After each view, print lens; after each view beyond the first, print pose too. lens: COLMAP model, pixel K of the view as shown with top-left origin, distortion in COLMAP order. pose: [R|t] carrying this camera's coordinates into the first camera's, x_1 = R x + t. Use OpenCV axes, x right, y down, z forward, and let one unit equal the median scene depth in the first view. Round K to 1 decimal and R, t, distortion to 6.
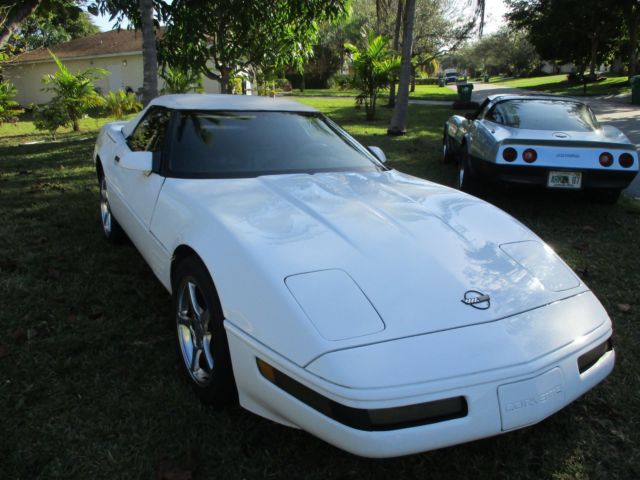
lens RADIAL K [[530.6, 0, 326.8], [0, 530.6, 239.2], [0, 0, 1]] dist [-0.040538, 0.015204]
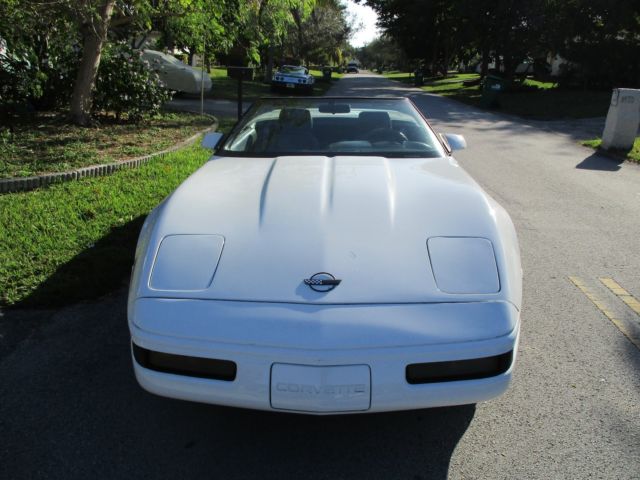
lens RADIAL K [[530.6, 0, 326.8], [0, 530.6, 239.2], [0, 0, 1]] dist [-0.040538, 0.015204]
pose [[0.988090, 0.034092, 0.150051, 0.091442], [-0.037796, 0.999045, 0.021903, 0.595707], [-0.149161, -0.027313, 0.988436, -1.909014]]
